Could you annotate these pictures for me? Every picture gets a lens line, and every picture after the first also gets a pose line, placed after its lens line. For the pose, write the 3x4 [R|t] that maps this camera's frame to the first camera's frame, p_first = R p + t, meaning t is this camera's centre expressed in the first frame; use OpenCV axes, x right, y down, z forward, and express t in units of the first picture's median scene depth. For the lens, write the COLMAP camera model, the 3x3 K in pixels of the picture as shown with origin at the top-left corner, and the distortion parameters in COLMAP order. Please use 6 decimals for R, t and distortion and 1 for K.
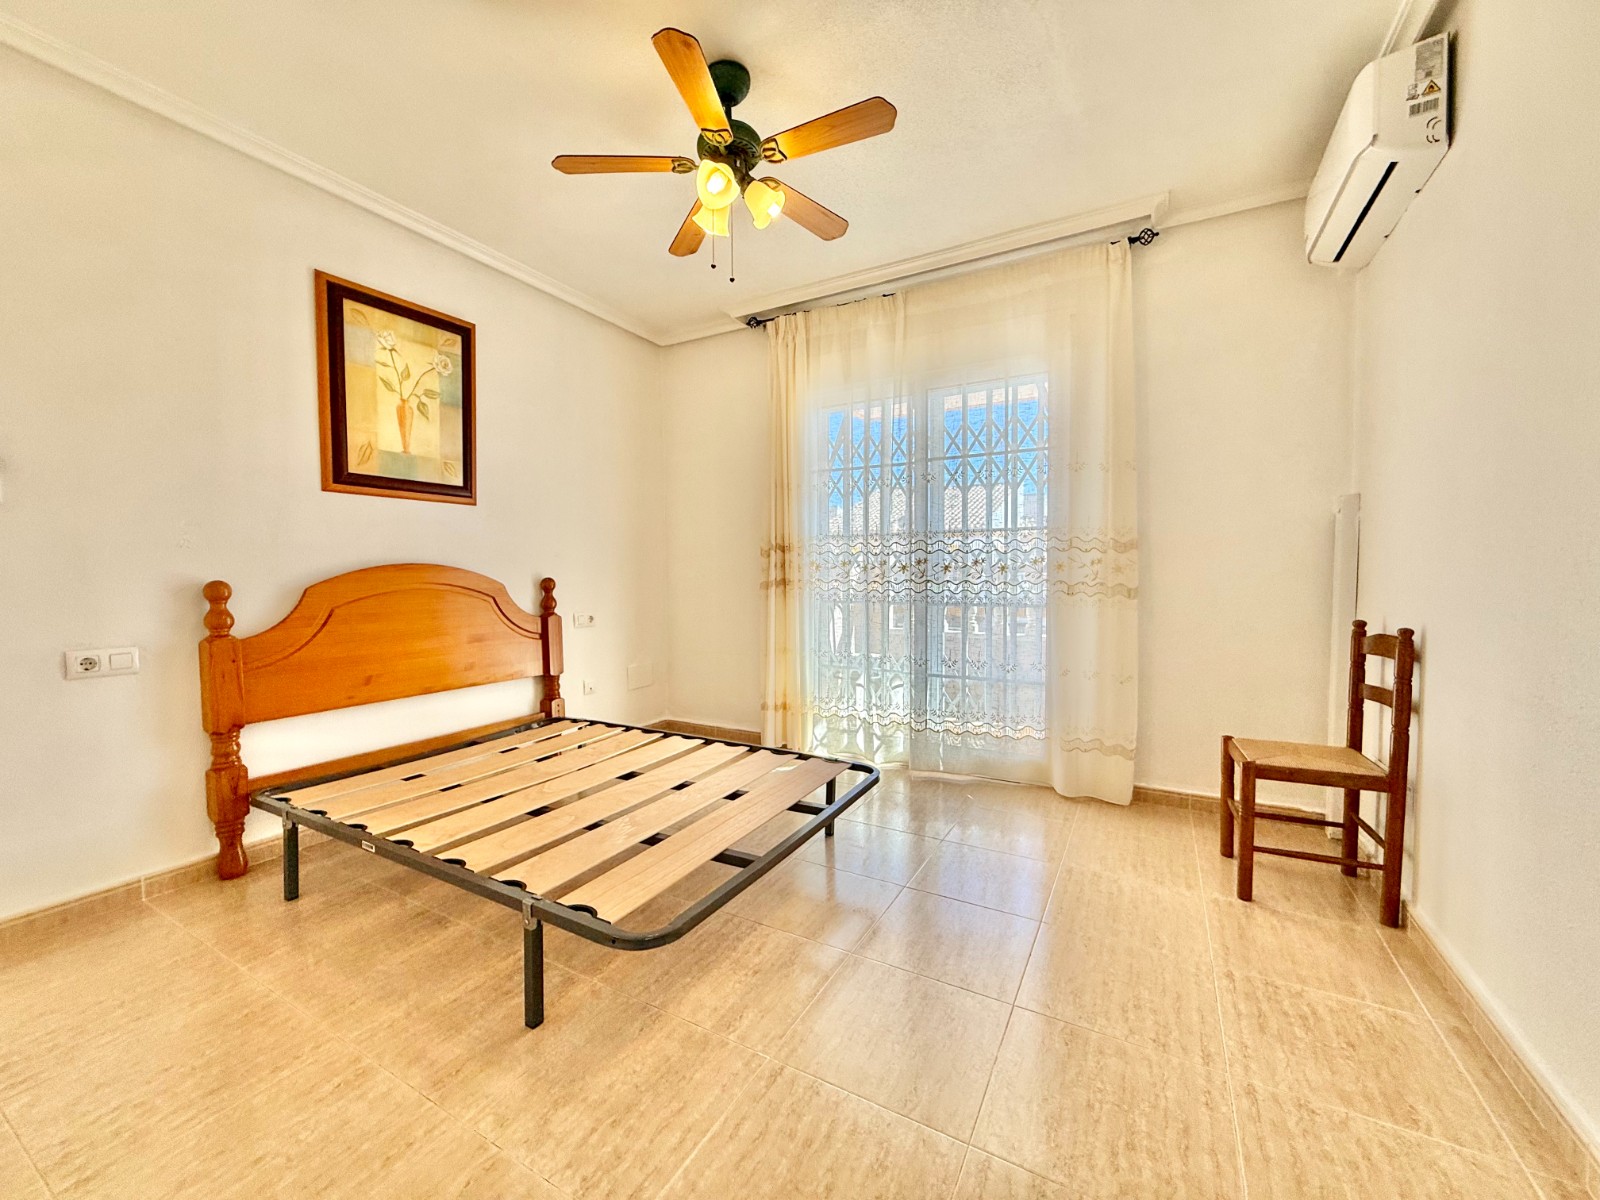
lens RADIAL K [[633.5, 0, 797.2], [0, 633.5, 599.2], [0, 0, 1]] dist [0.000190, 0.000097]
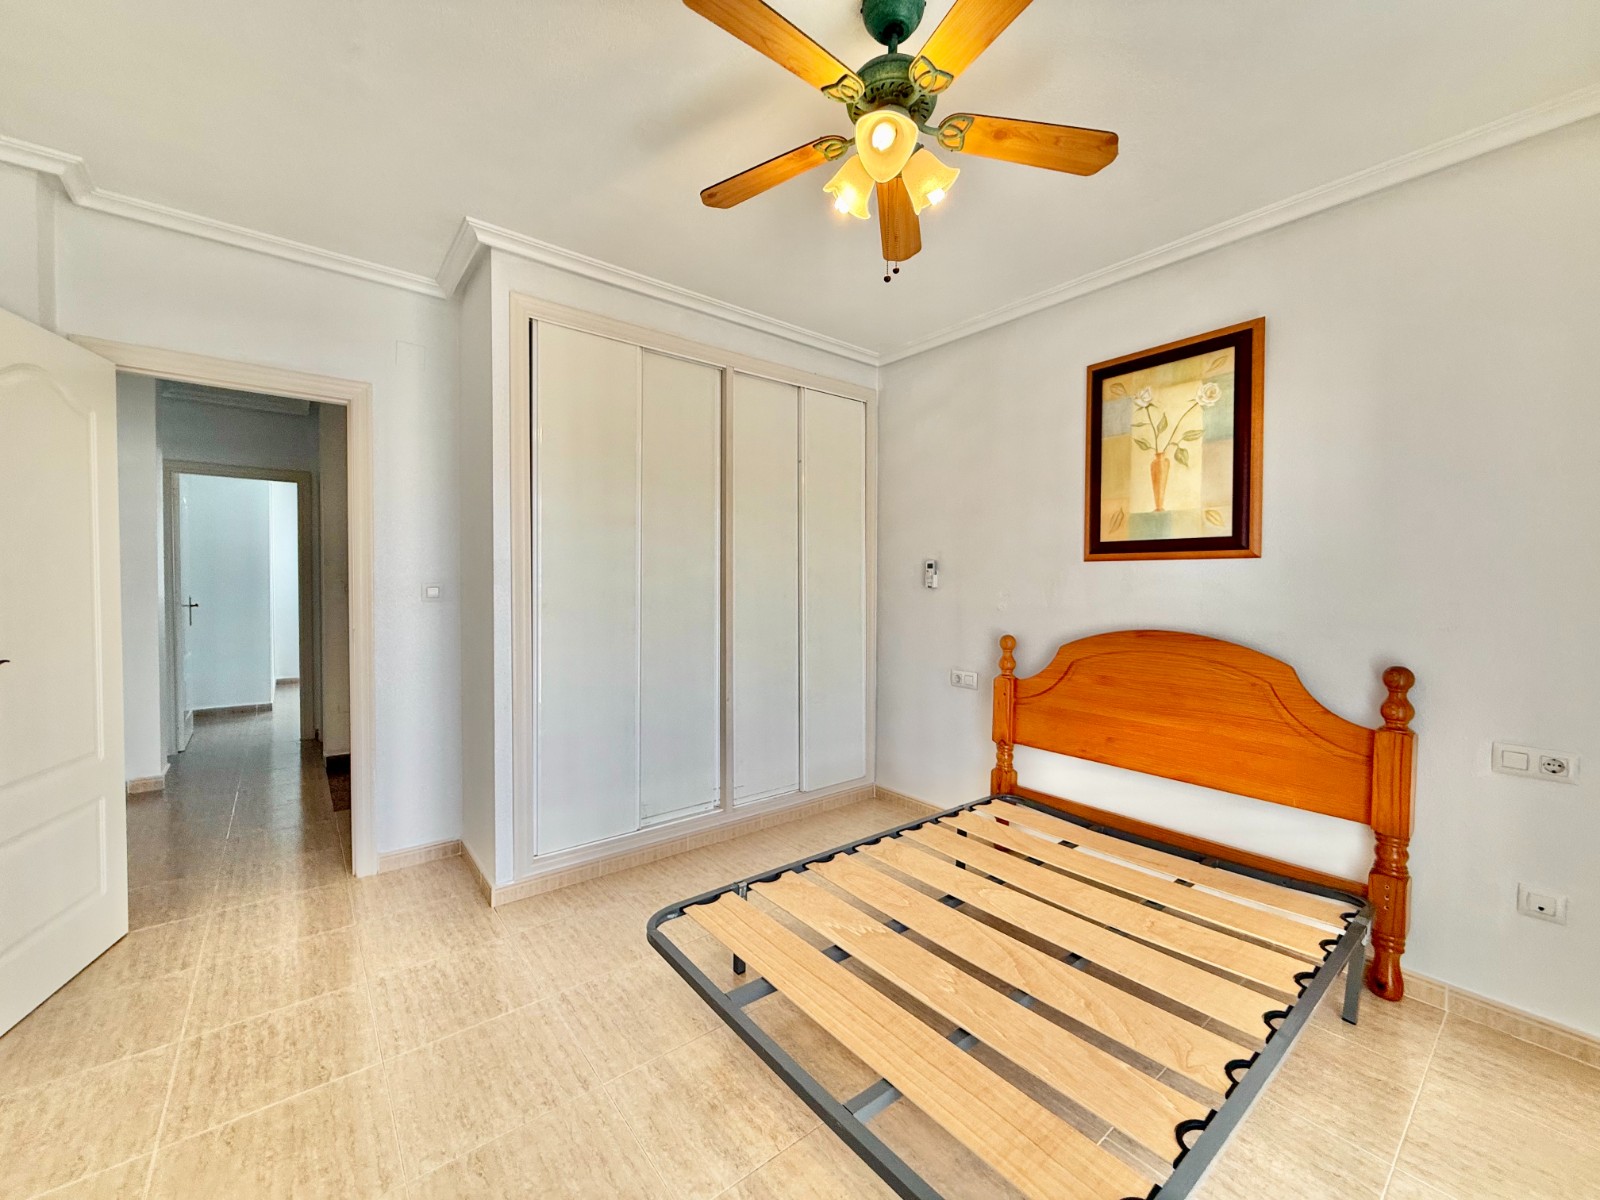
lens RADIAL K [[633.5, 0, 795.8], [0, 633.5, 593.5], [0, 0, 1]] dist [0.000190, 0.000097]
pose [[-0.364492, 0.022241, -0.930941, 0.473268], [-0.042494, 0.998276, 0.040487, -0.135481], [0.930237, 0.054317, -0.362918, 0.917688]]
